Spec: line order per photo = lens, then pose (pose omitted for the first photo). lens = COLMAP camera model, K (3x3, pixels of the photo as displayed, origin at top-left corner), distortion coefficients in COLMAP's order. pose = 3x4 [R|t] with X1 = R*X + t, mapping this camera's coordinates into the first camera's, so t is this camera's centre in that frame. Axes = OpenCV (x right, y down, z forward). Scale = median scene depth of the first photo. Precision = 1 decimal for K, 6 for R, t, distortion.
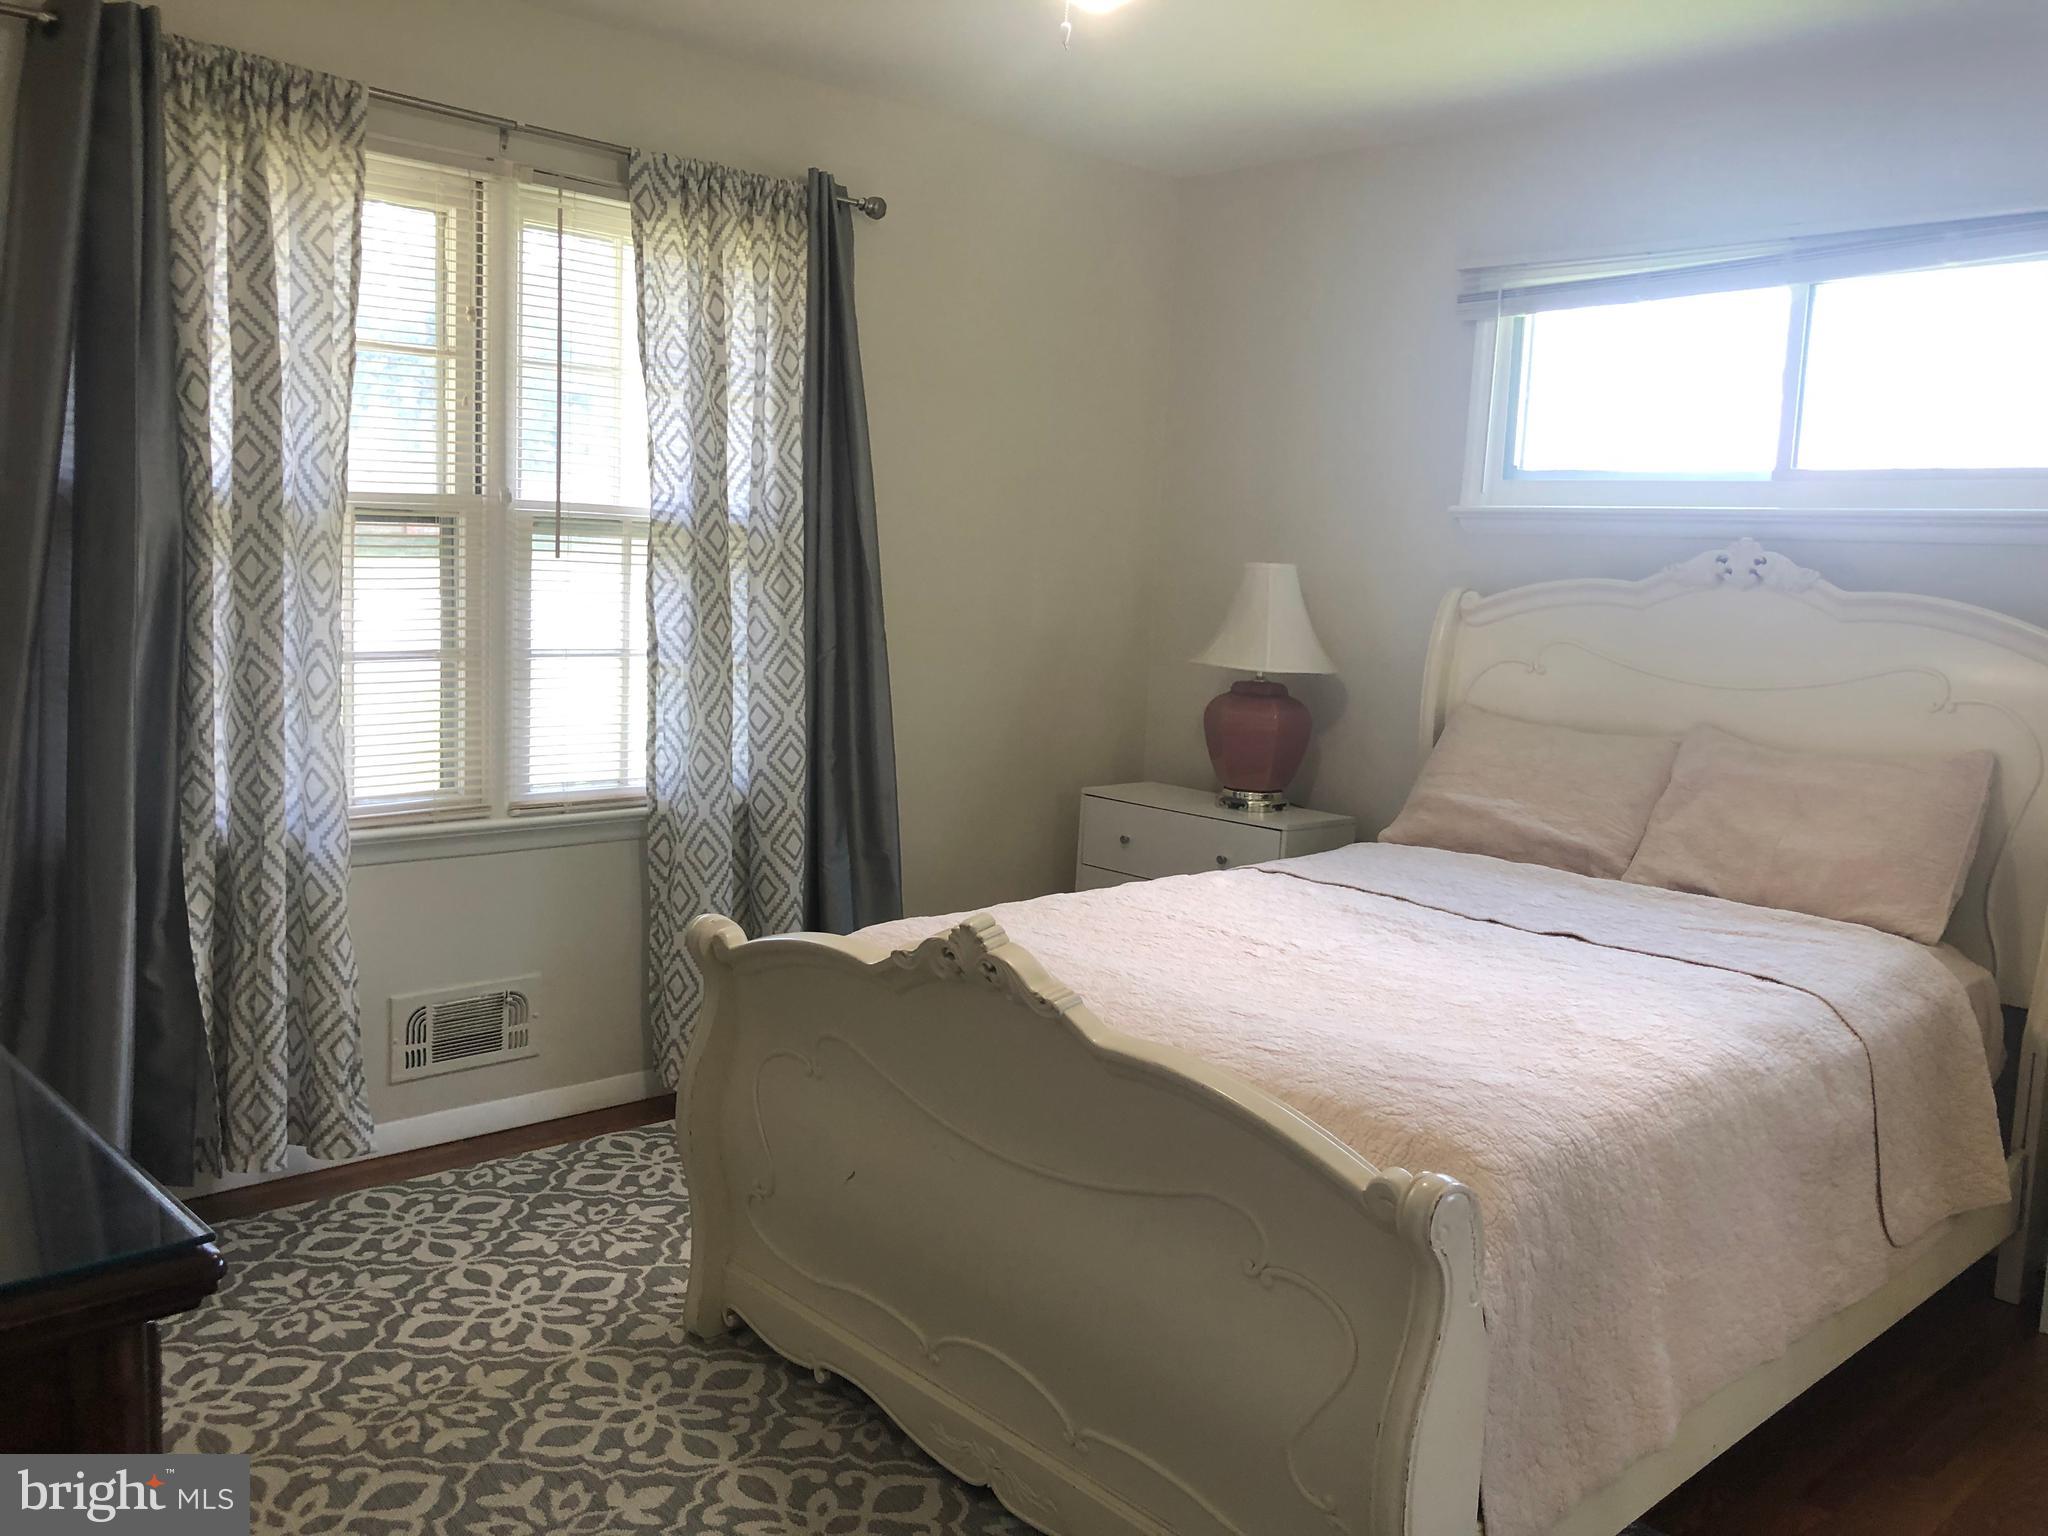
lens RADIAL K [[1692.4, 0, 1030.3], [0, 1692.4, 766.9], [0, 0, 1]] dist [0.052443, -0.033915]
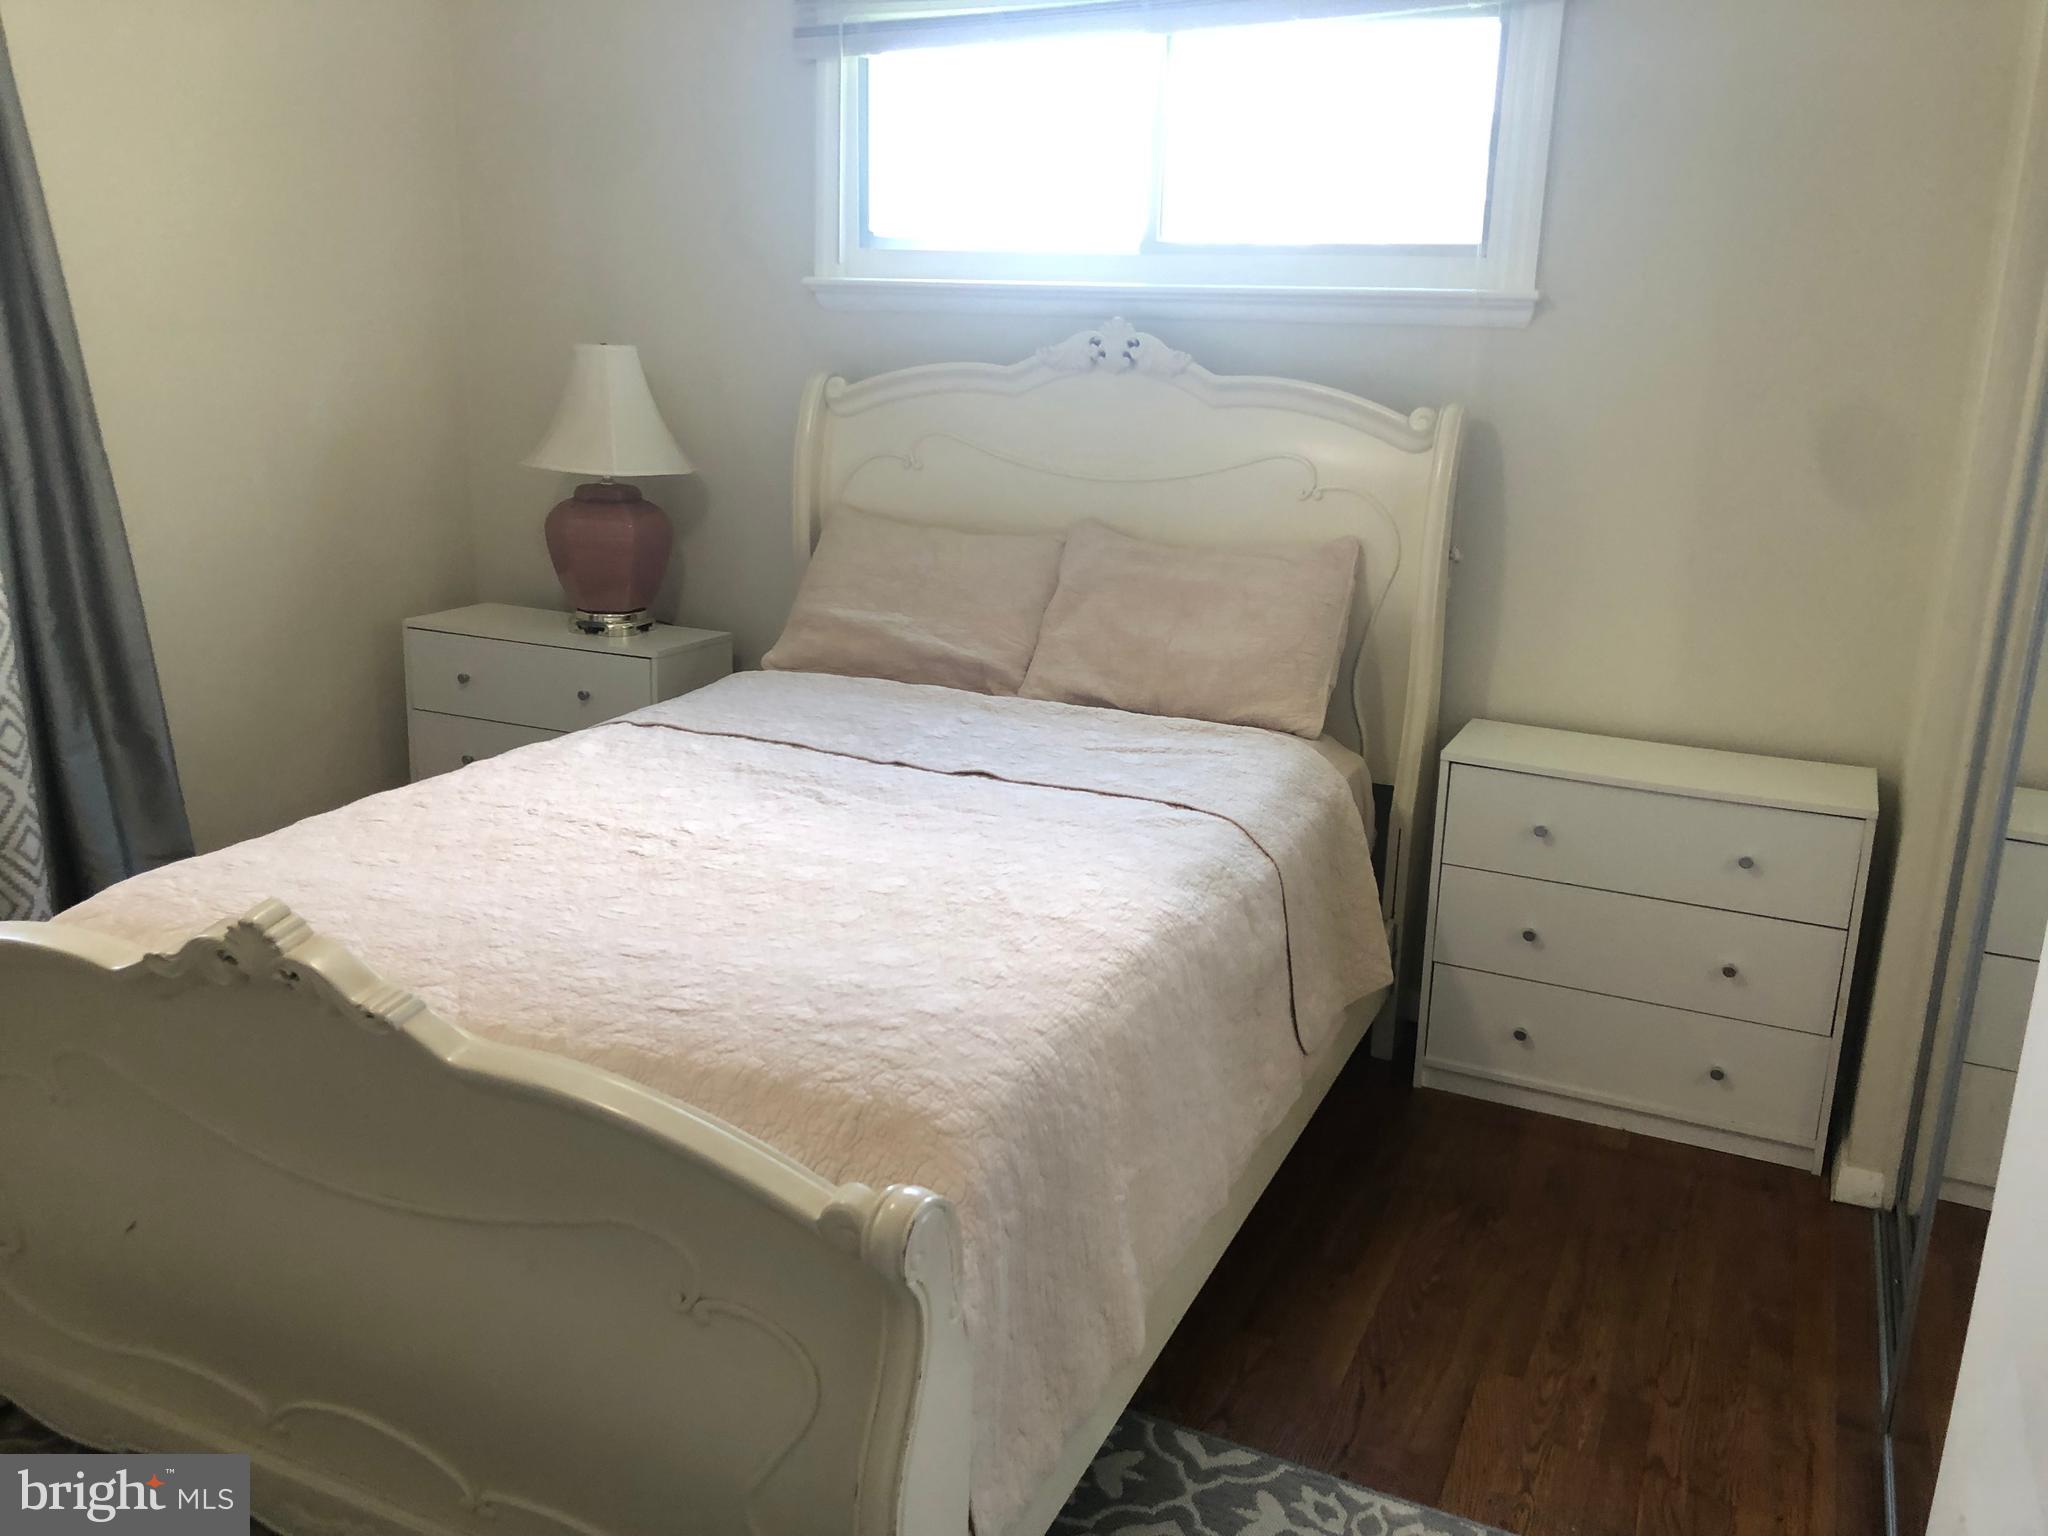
lens RADIAL K [[1692.4, 0, 1024.0], [0, 1692.4, 756.7], [0, 0, 1]] dist [0.052443, -0.033915]
pose [[0.928955, -0.112726, 0.352612, 0.015877], [0.060778, 0.986027, 0.155101, -0.051232], [-0.365169, -0.122651, 0.922826, 0.144786]]
